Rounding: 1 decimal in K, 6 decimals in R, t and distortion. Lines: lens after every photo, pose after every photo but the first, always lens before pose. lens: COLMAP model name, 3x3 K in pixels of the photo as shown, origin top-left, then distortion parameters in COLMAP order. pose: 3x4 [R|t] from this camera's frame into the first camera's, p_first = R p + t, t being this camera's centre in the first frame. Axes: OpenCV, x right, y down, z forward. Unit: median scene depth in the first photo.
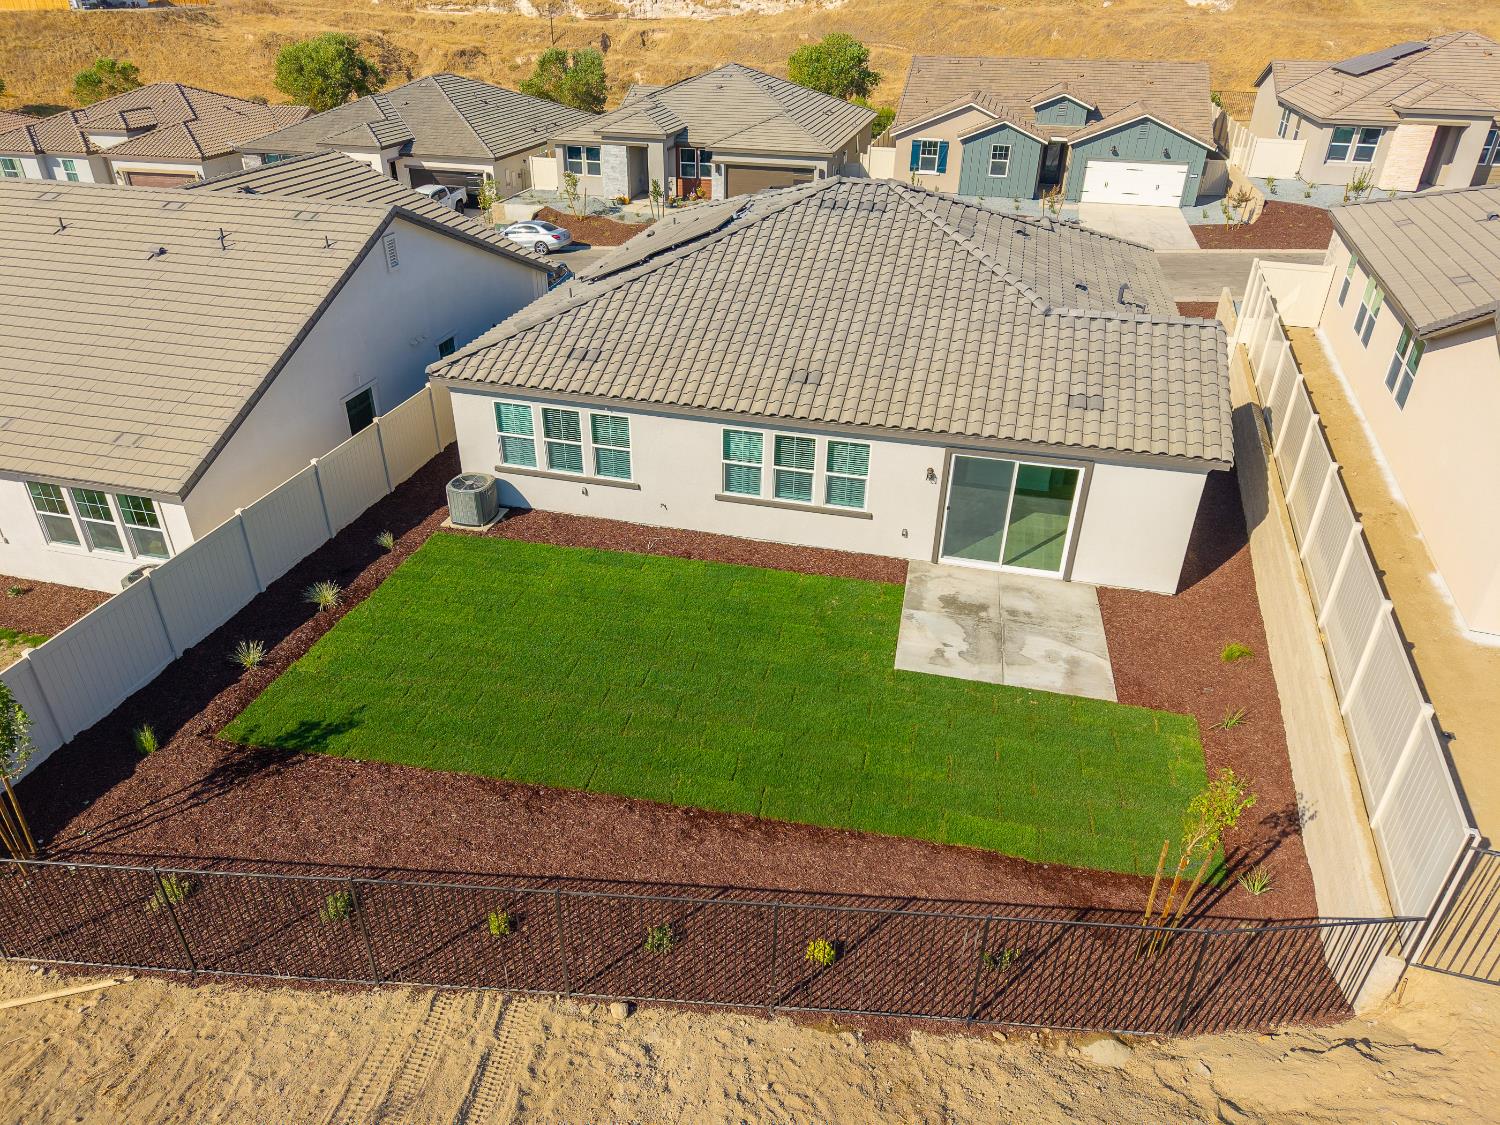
lens RADIAL K [[1003.9, 0, 737.4], [0, 1003.9, 555.6], [0, 0, 1]] dist [0.033763, -0.031202]
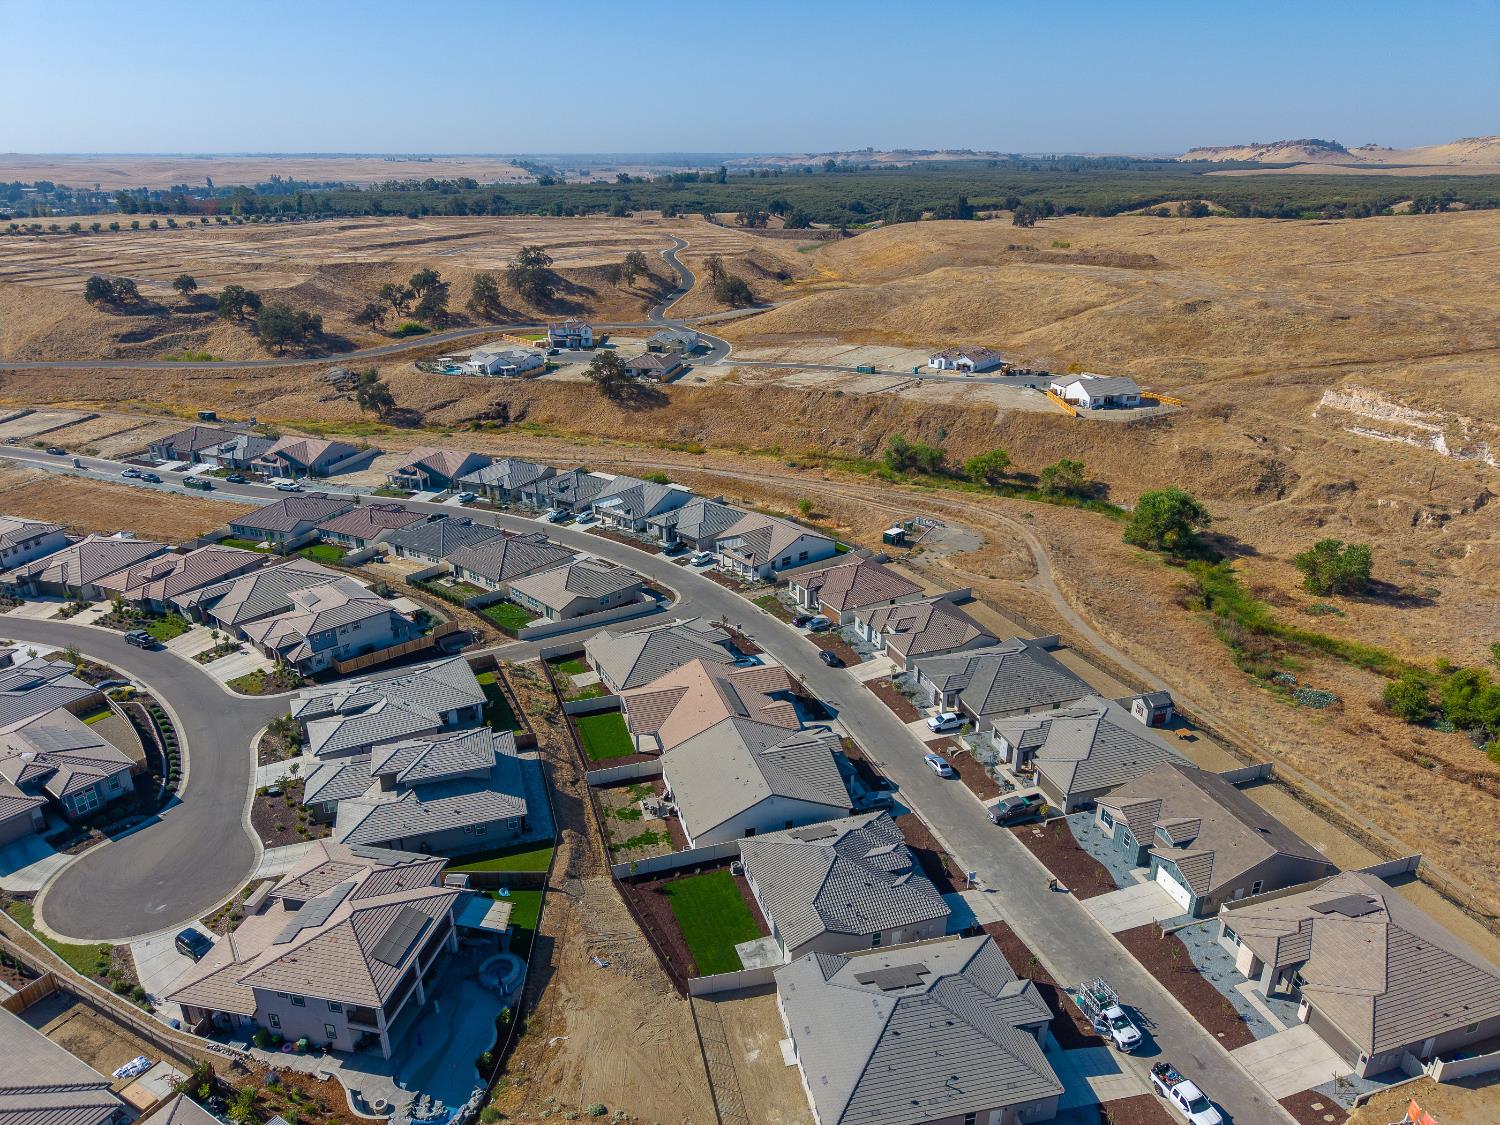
lens RADIAL K [[1003.9, 0, 740.1], [0, 1003.9, 572.0], [0, 0, 1]] dist [0.033763, -0.031202]
pose [[0.523738, 0.321210, -0.789001, 3.254123], [-0.418030, 0.903914, 0.090504, -1.880169], [0.742260, 0.282426, 0.607689, -2.400845]]
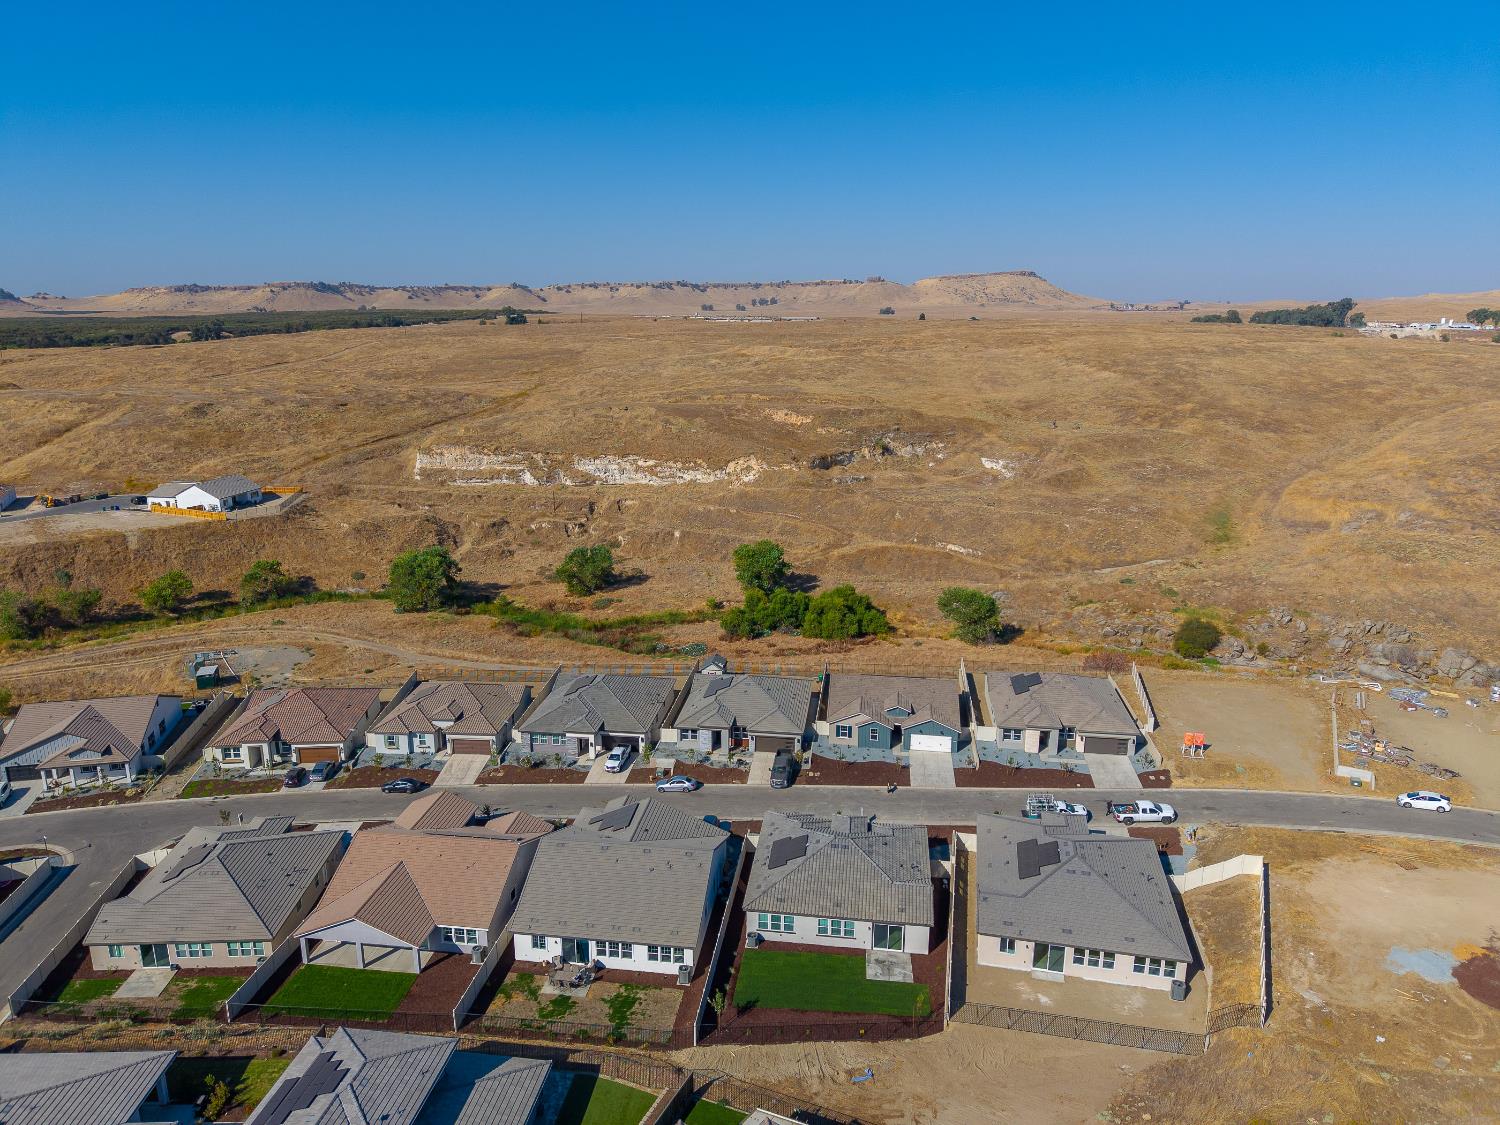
lens RADIAL K [[1003.9, 0, 744.5], [0, 1003.9, 569.0], [0, 0, 1]] dist [0.033763, -0.031202]
pose [[0.993085, -0.037486, 0.111249, -0.731215], [0.064932, 0.964889, -0.254506, -0.484892], [-0.097802, 0.259970, 0.960651, -3.360233]]
